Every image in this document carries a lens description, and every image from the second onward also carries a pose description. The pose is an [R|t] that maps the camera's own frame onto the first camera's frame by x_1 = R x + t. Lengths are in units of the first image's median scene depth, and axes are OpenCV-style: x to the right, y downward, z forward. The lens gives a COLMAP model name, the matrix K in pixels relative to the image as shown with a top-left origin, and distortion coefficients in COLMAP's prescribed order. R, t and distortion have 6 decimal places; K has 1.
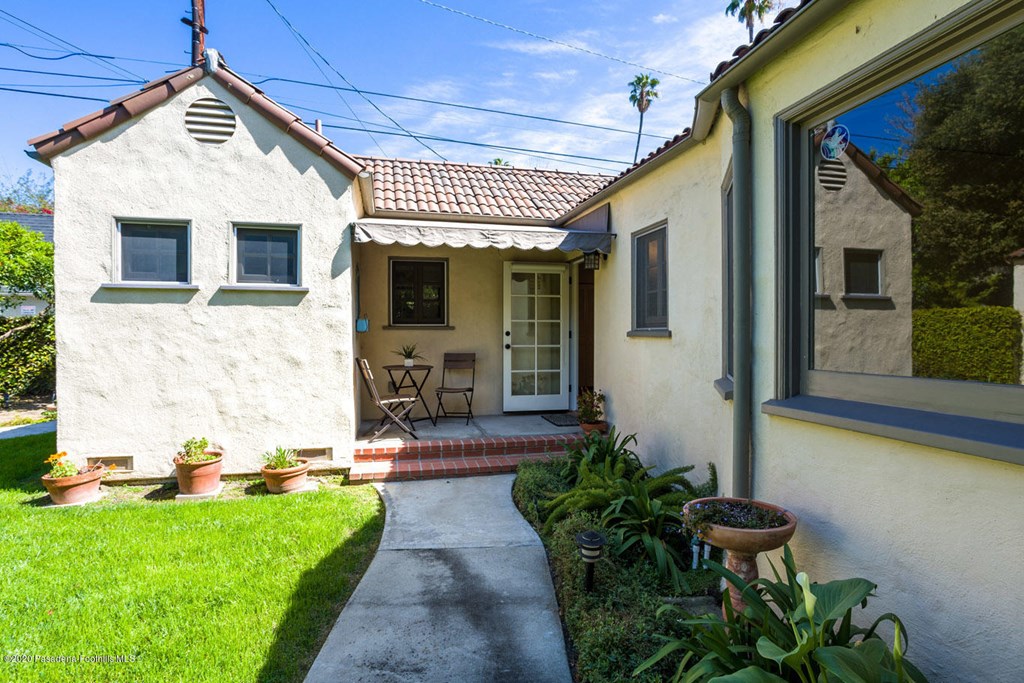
lens RADIAL K [[502.0, 0, 512.4], [0, 502.0, 339.6], [0, 0, 1]] dist [-0.019290, -0.000032]
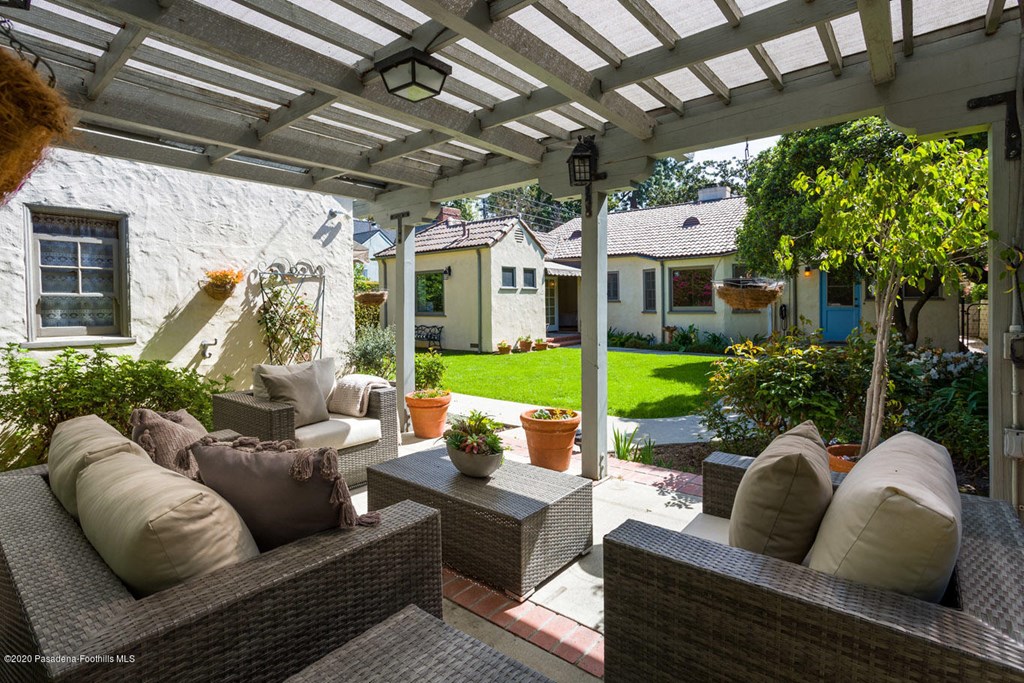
lens RADIAL K [[502.0, 0, 528.6], [0, 502.0, 309.9], [0, 0, 1]] dist [-0.019290, -0.000032]
pose [[0.789144, -0.014809, 0.614029, -2.467889], [0.009417, 0.999884, 0.012012, -0.006337], [-0.614135, -0.003697, 0.789192, -1.514754]]
